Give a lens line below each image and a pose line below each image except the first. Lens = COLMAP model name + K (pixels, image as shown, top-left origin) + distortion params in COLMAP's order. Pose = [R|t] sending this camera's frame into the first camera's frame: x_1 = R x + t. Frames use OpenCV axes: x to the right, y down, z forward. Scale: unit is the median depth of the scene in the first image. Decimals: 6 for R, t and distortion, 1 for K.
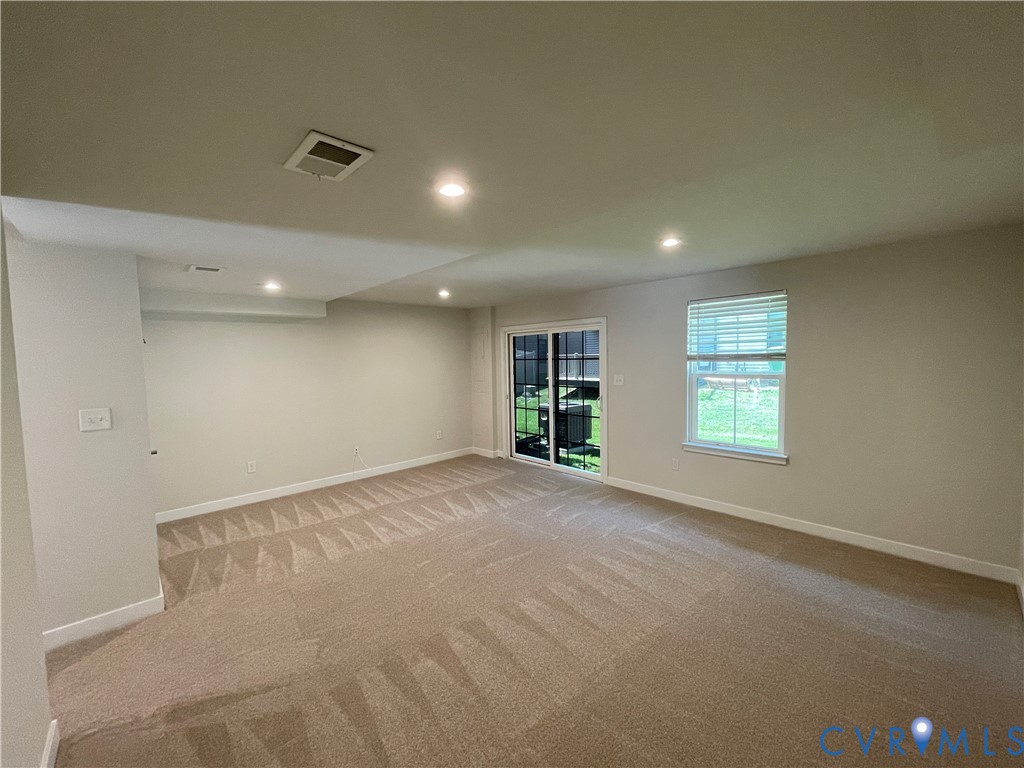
lens RADIAL K [[414.3, 0, 511.3], [0, 414.3, 378.0], [0, 0, 1]] dist [-0.004335, 0.000658]
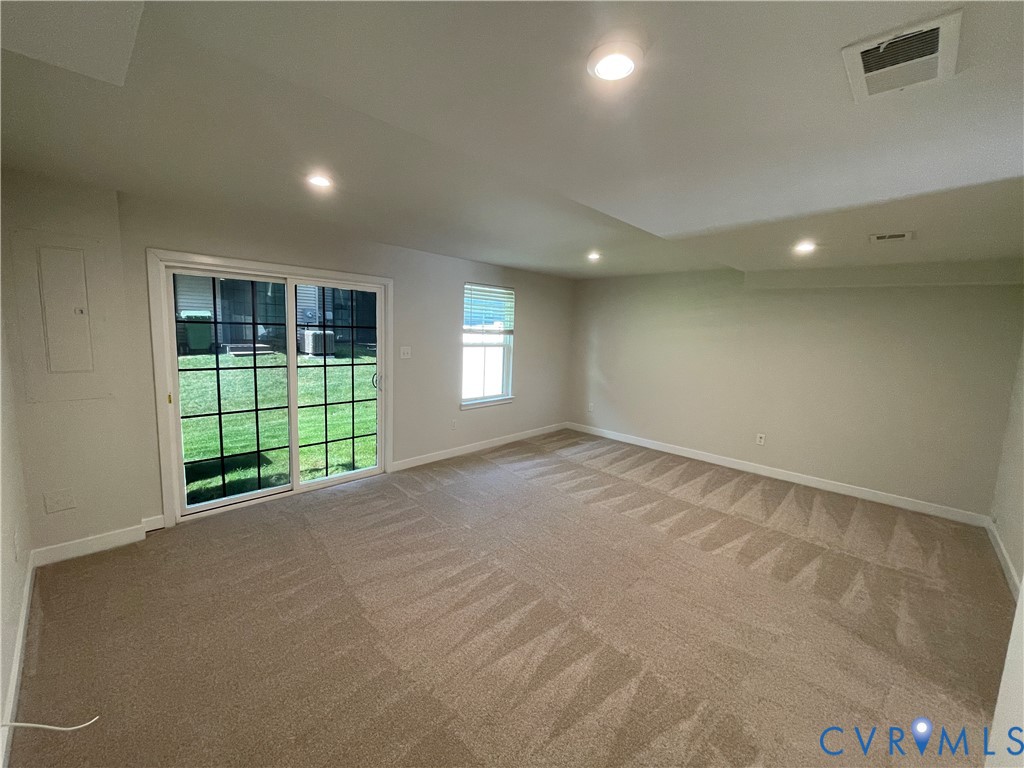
lens RADIAL K [[414.3, 0, 510.7], [0, 414.3, 380.8], [0, 0, 1]] dist [-0.004335, 0.000658]
pose [[-0.058640, -0.104913, 0.992751, -0.712523], [0.014851, 0.994261, 0.105950, -0.029032], [-0.998169, 0.020956, -0.056745, 0.886693]]
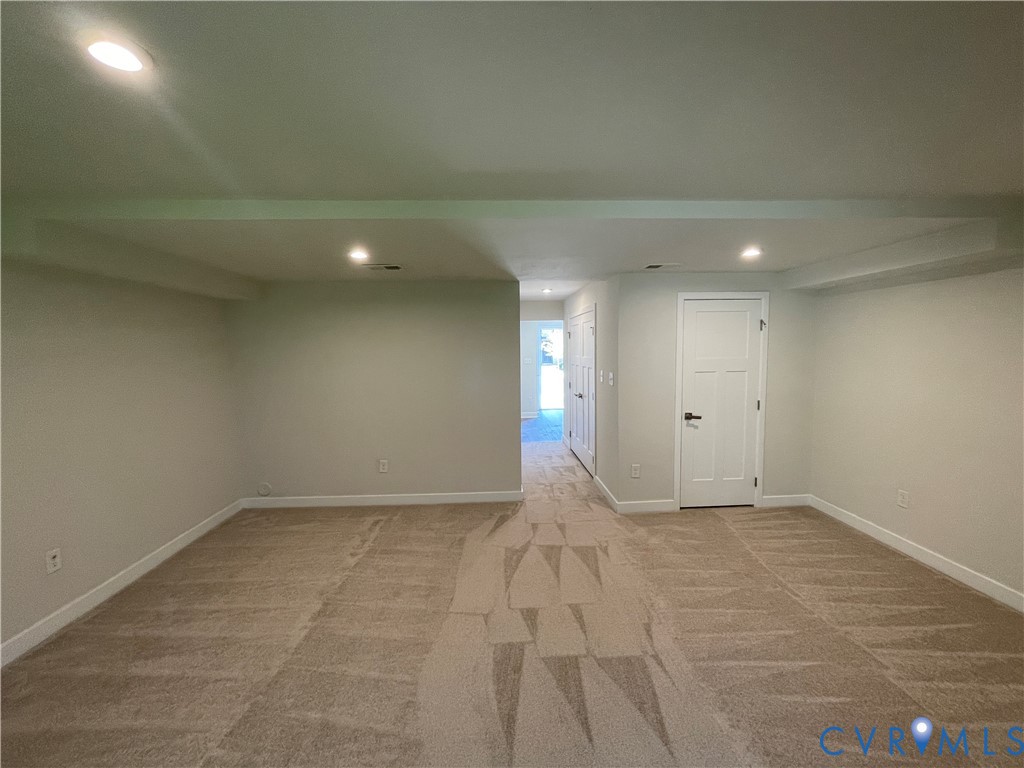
lens RADIAL K [[414.3, 0, 510.2], [0, 414.3, 380.4], [0, 0, 1]] dist [-0.004335, 0.000658]
pose [[-0.648873, 0.098447, -0.754502, 0.291565], [-0.008670, 0.990574, 0.136705, -0.066783], [0.760848, 0.095245, -0.641903, 0.959781]]
